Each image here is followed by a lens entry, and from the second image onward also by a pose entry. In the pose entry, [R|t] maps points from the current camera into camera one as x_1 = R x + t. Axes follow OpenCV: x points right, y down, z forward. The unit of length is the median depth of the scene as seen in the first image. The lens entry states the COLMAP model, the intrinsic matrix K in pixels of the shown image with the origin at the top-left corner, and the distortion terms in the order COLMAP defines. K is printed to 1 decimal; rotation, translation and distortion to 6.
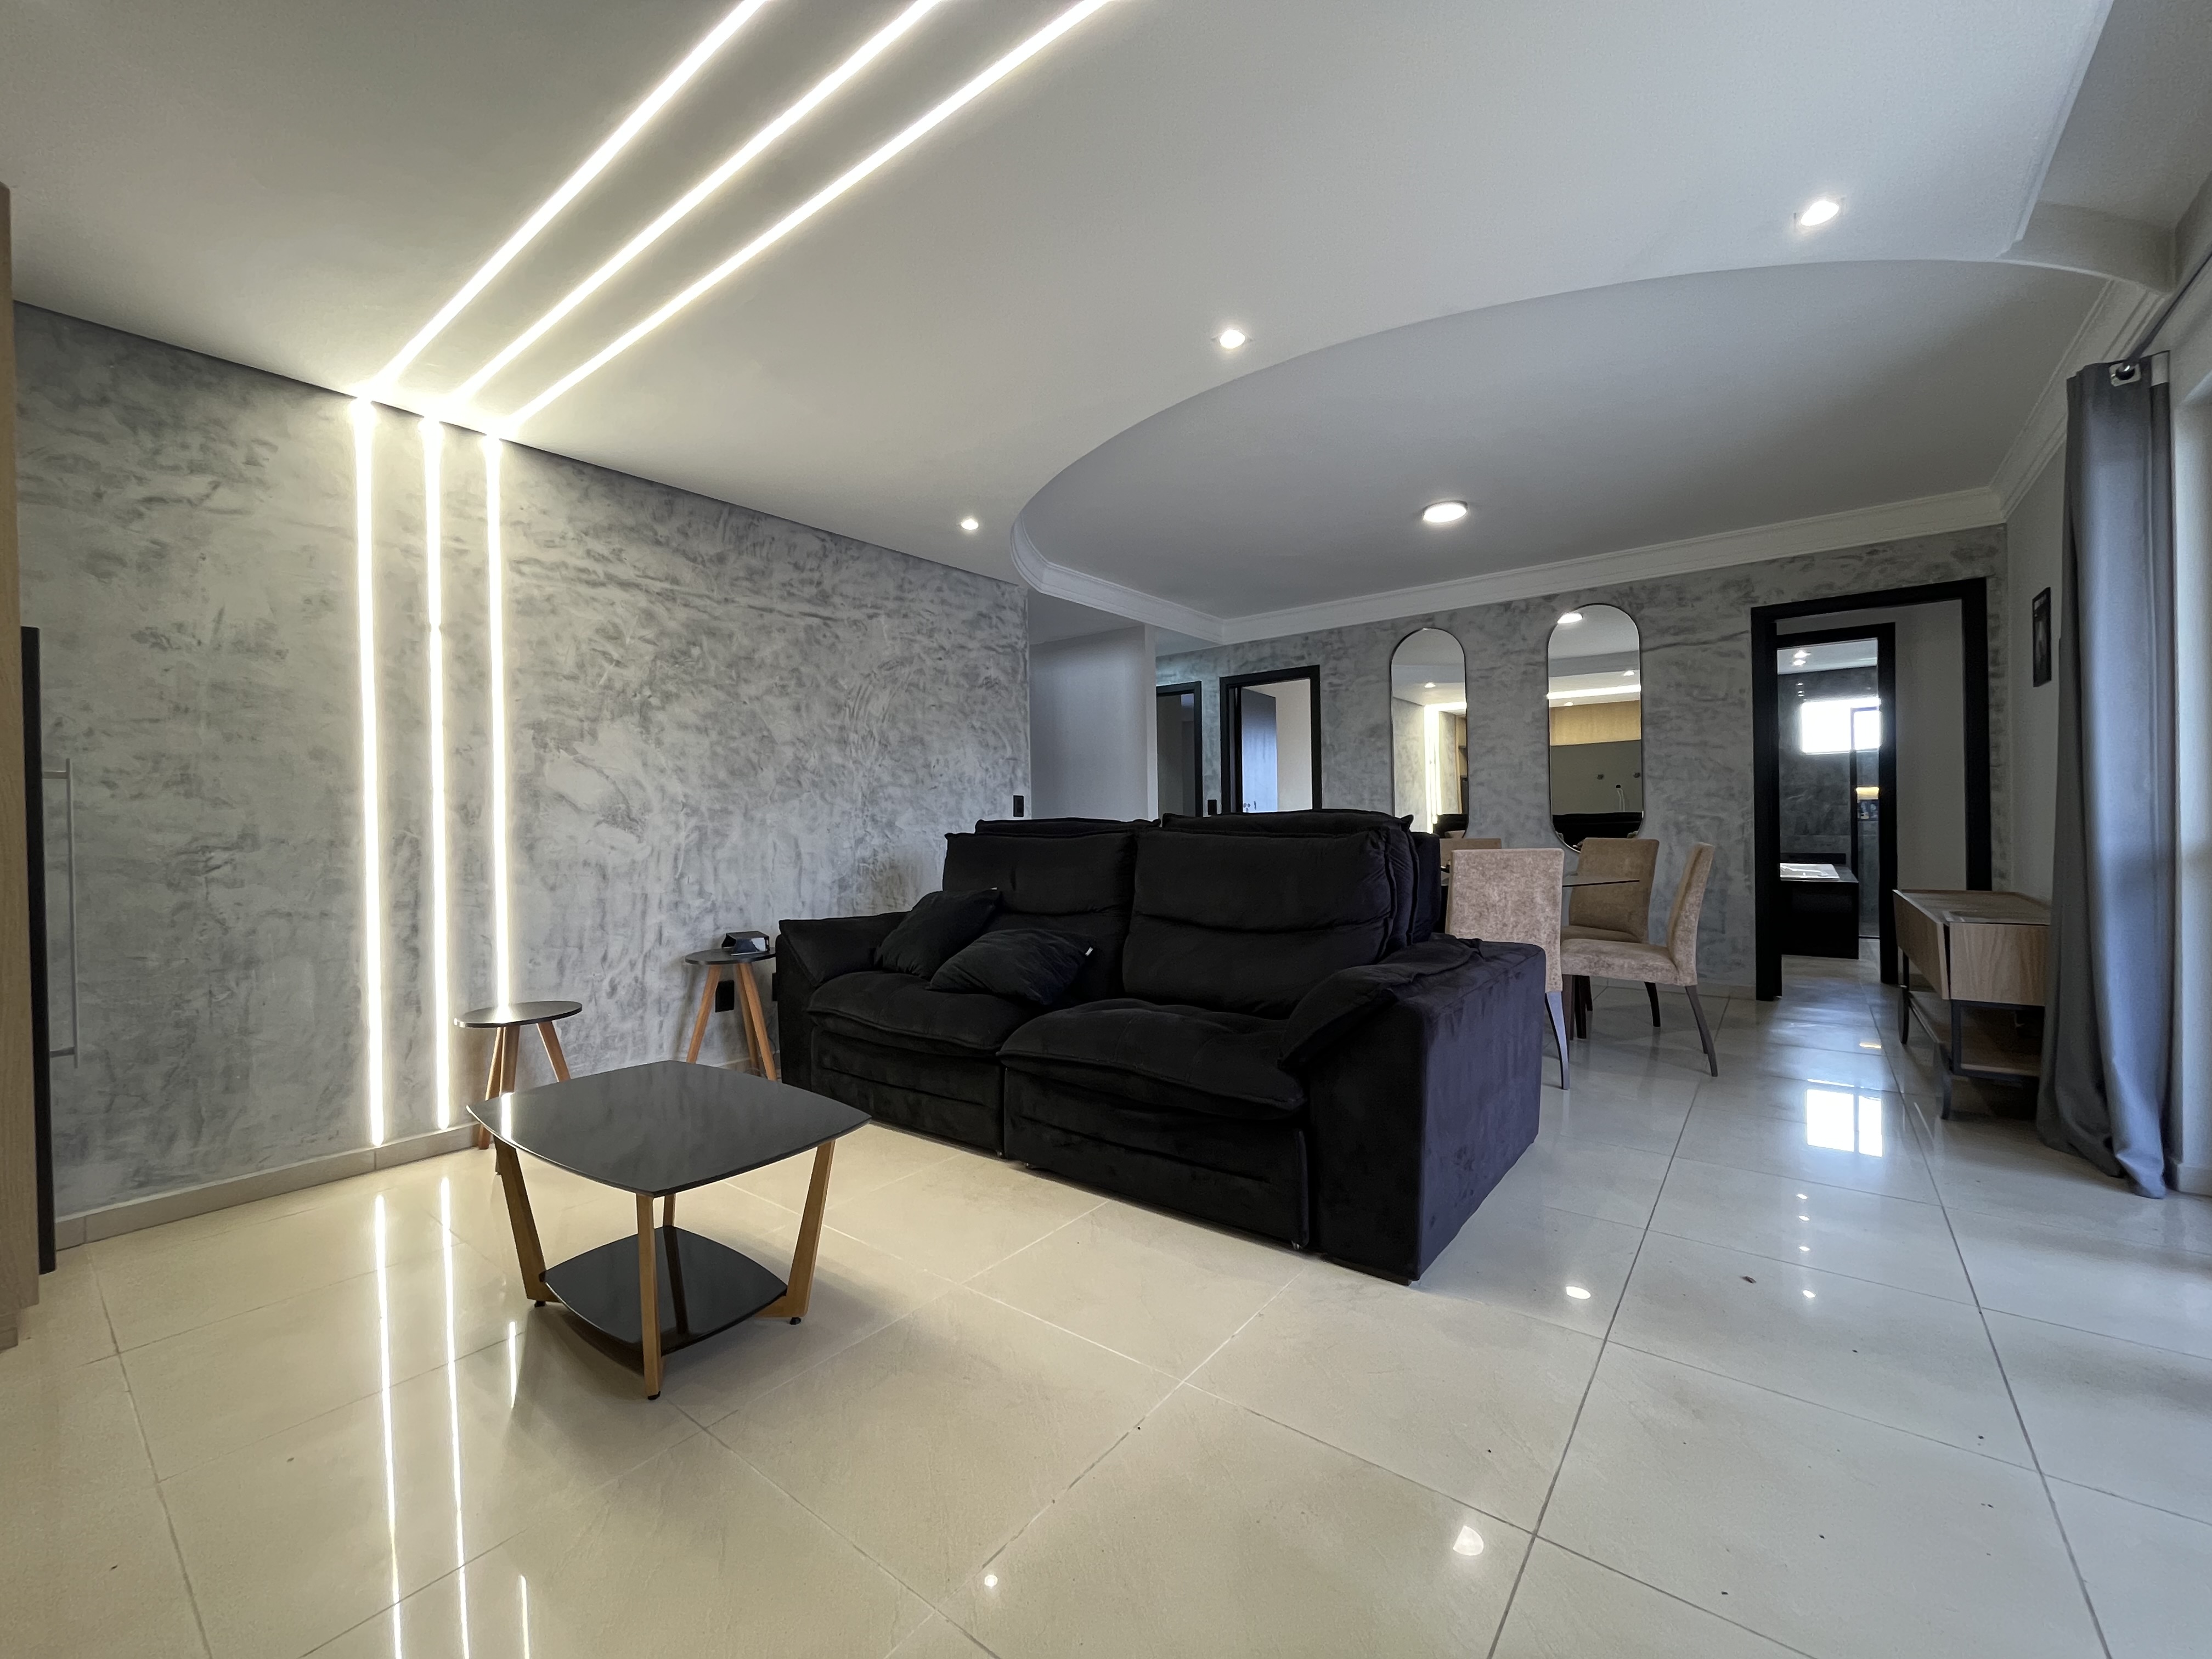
lens RADIAL K [[889.7, 0, 1106.0], [0, 889.7, 829.5], [0, 0, 1]] dist [-0.002985, -0.000745]
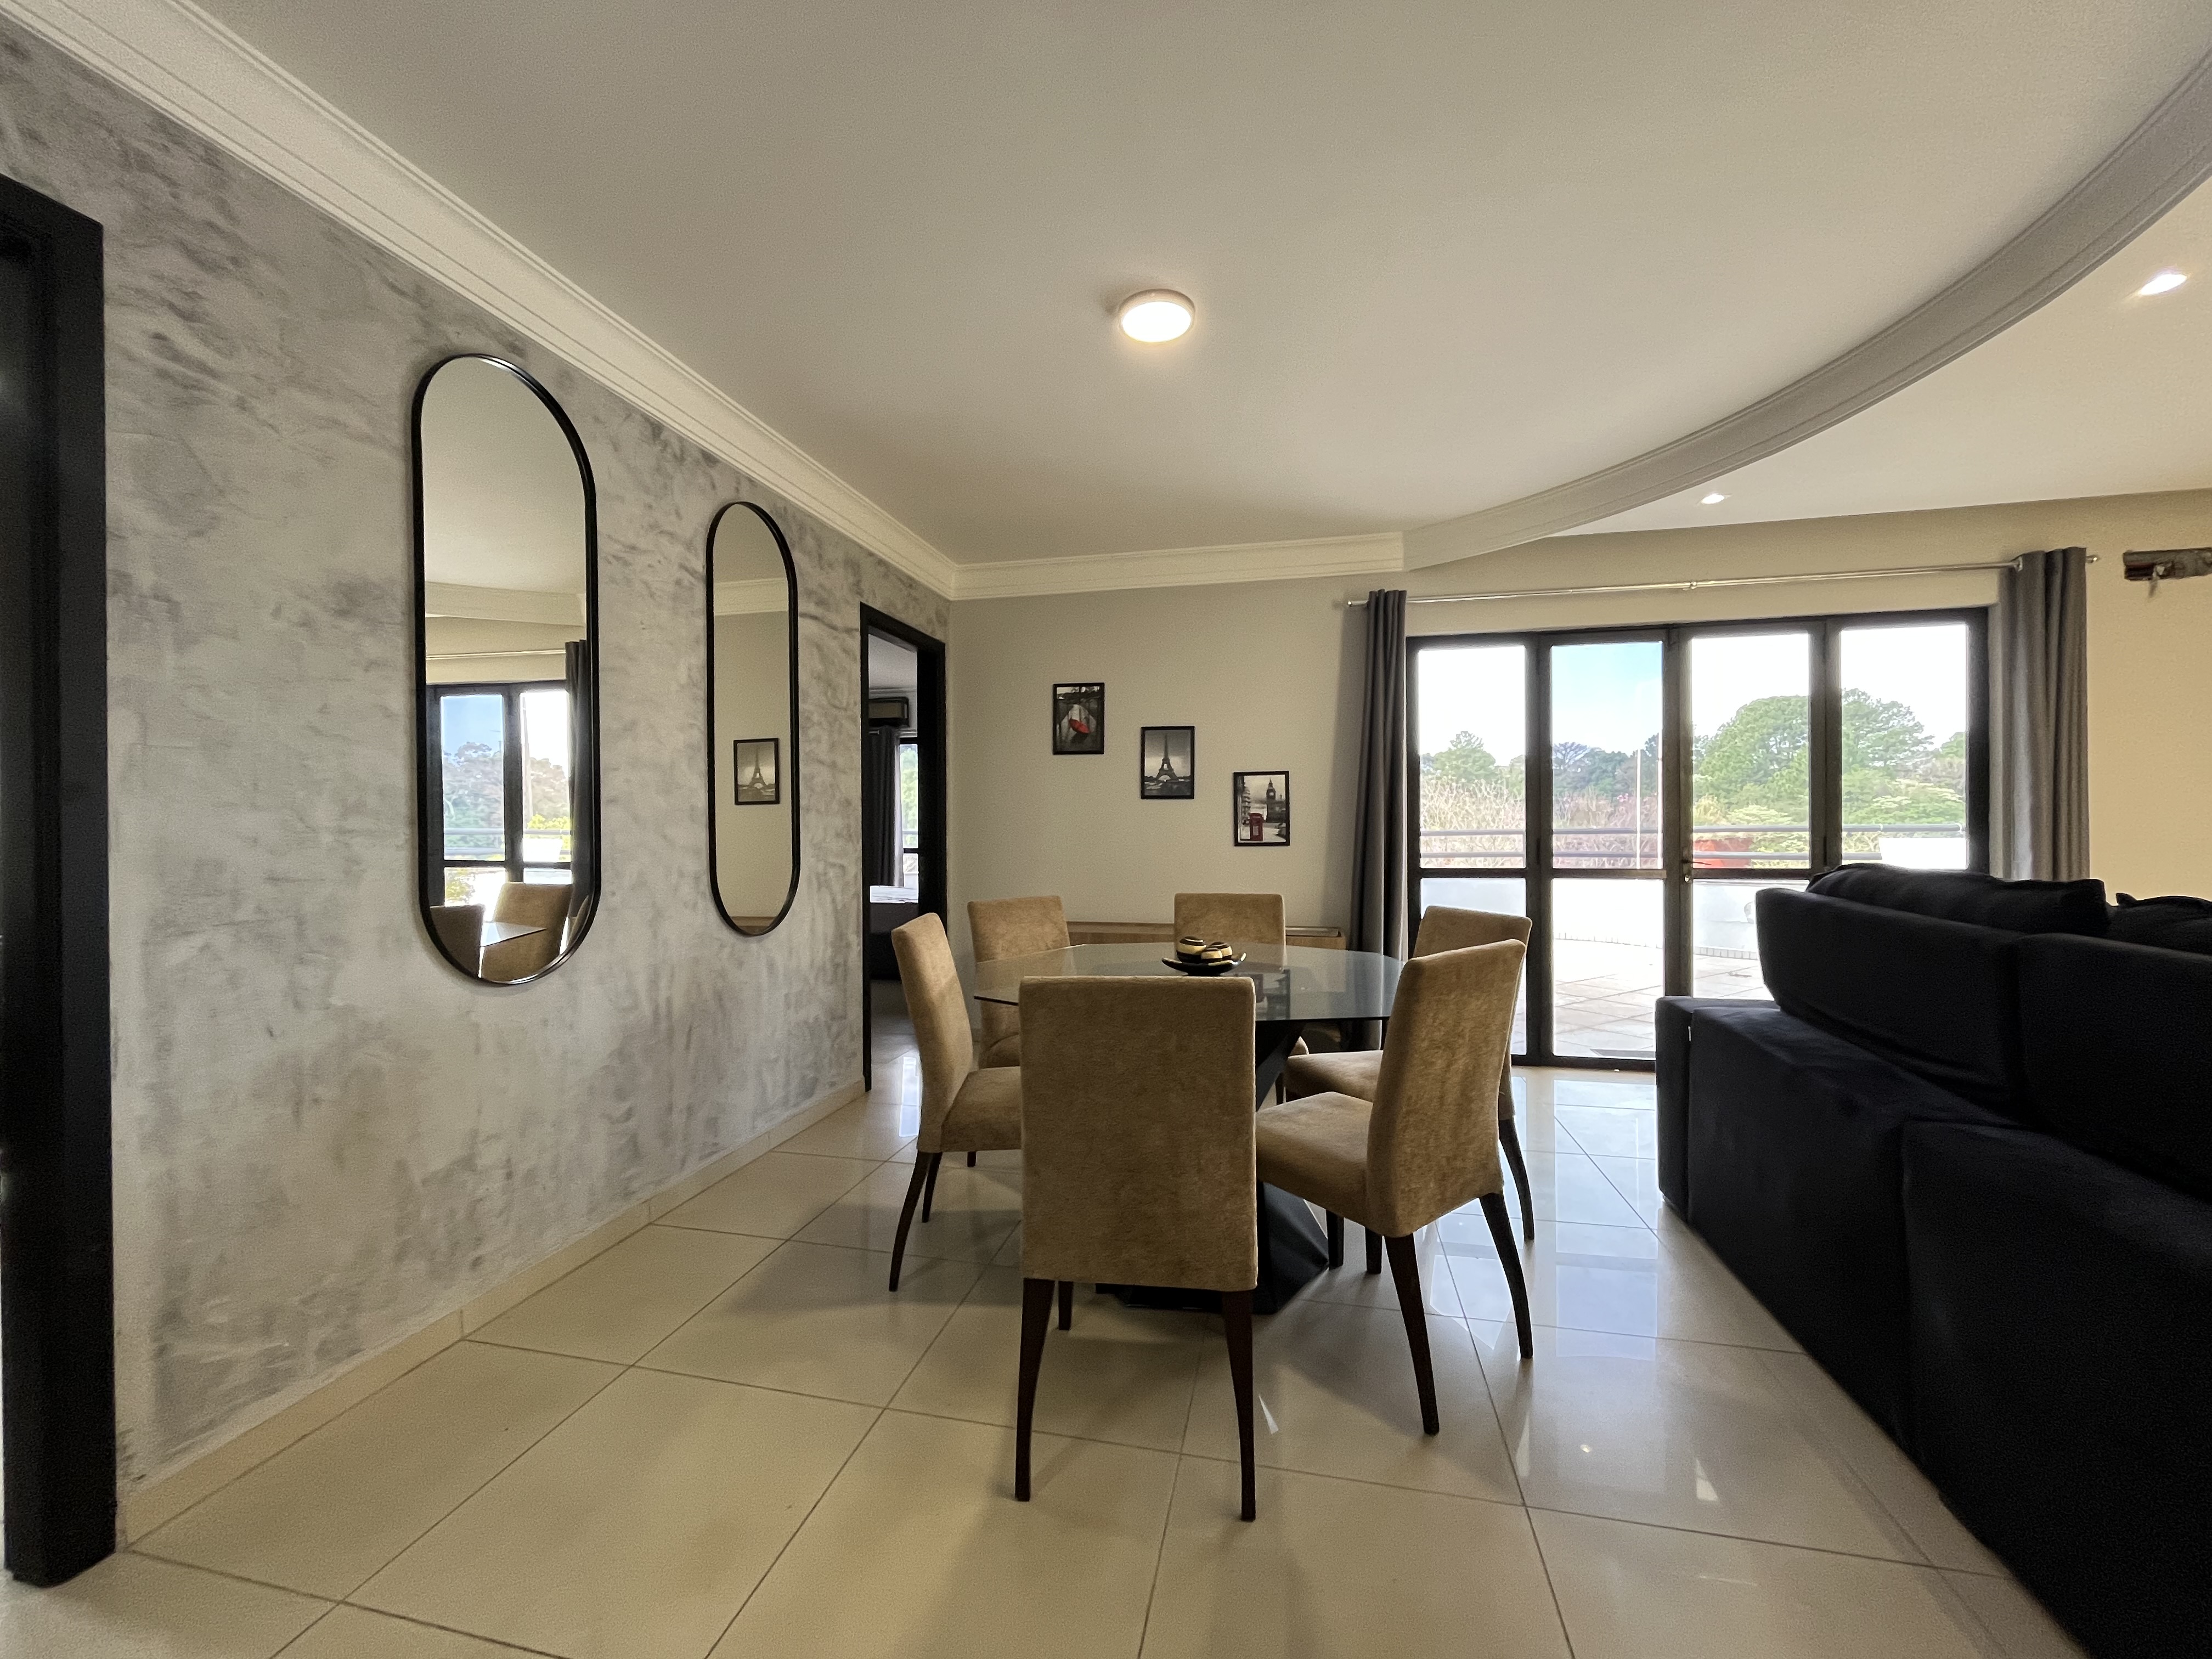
lens RADIAL K [[889.7, 0, 1106.0], [0, 889.7, 829.5], [0, 0, 1]] dist [-0.002985, -0.000745]
pose [[-0.421508, 0.016101, 0.906682, -0.076403], [0.020758, 0.999752, -0.008103, -0.029627], [-0.906587, 0.015406, -0.421738, 0.993948]]
